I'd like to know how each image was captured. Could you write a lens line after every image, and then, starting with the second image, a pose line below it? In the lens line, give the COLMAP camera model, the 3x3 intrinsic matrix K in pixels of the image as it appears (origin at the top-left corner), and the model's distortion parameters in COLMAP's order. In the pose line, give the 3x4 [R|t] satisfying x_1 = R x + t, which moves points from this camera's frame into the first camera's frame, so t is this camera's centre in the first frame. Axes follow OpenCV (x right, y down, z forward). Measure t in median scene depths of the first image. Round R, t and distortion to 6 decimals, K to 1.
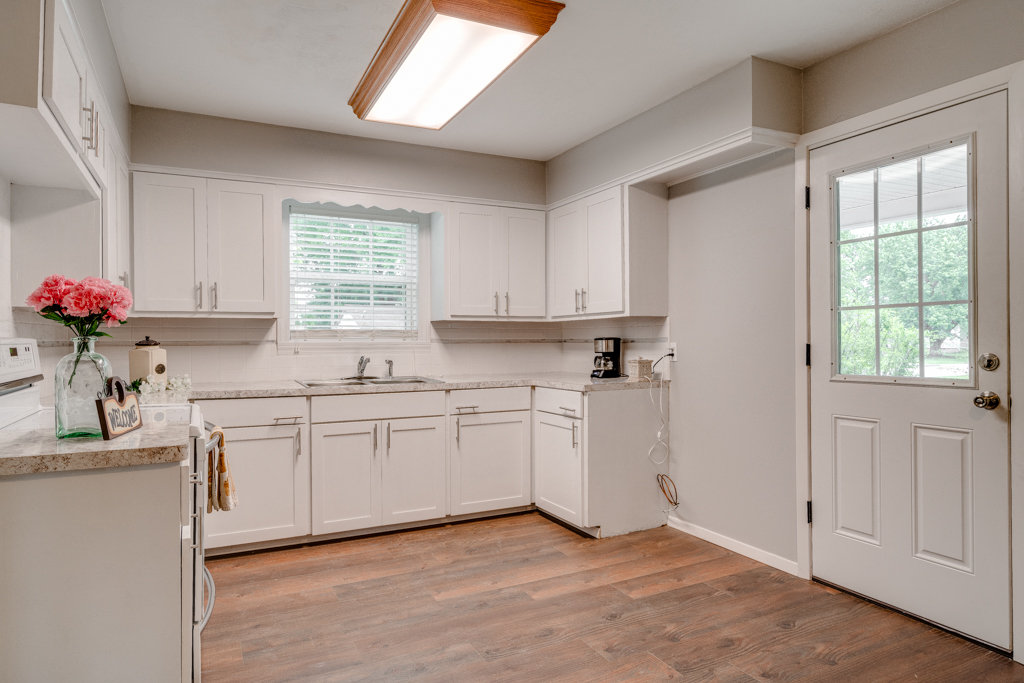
lens RADIAL K [[614.3, 0, 507.6], [0, 614.3, 341.9], [0, 0, 1]] dist [0.002069, -0.000856]
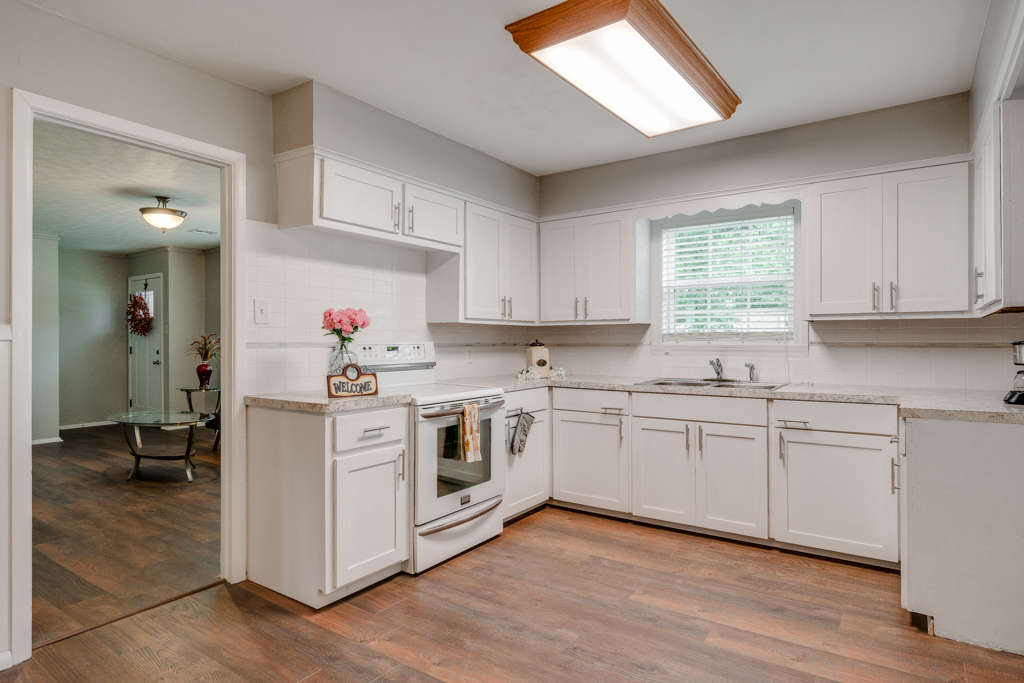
lens RADIAL K [[571.6, 0, 514.3], [0, 571.6, 342.6], [0, 0, 1]] dist [0.003222, -0.000042]
pose [[0.488146, 0.005682, -0.872744, 0.496021], [-0.004325, 0.999982, 0.004091, -0.006459], [0.872751, 0.001778, 0.488162, 0.292567]]
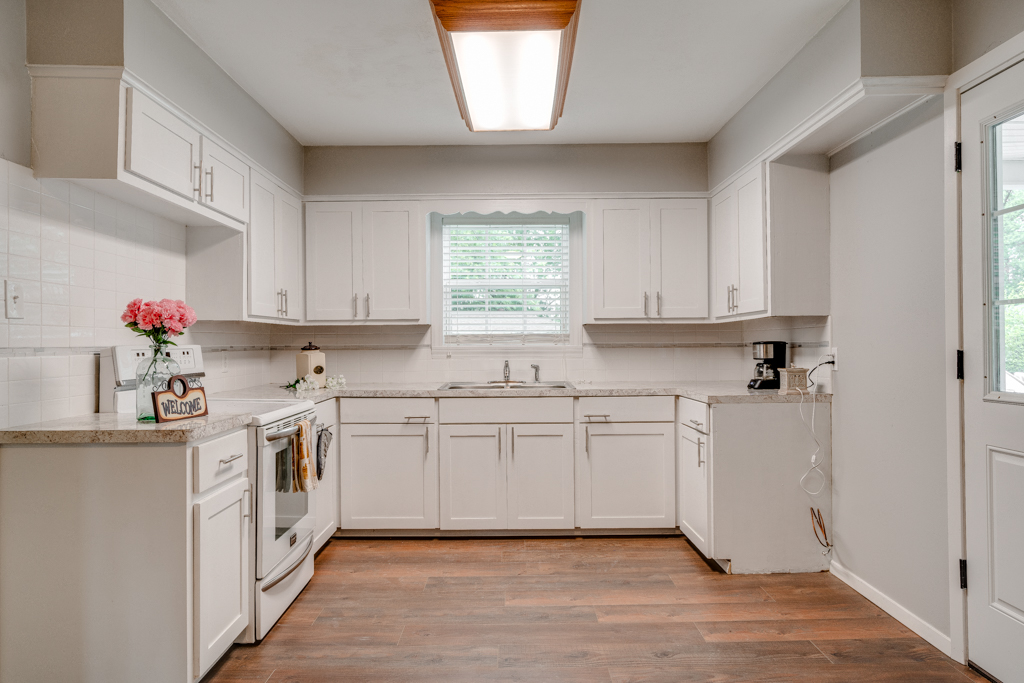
lens RADIAL K [[669.0, 0, 512.0], [0, 669.0, 341.5], [0, 0, 1]] dist [-0.001868, 0.000670]
pose [[0.898865, -0.002683, -0.438217, 0.298497], [0.000978, 0.999991, -0.004115, -0.003966], [0.438224, 0.003270, 0.898860, 0.018469]]
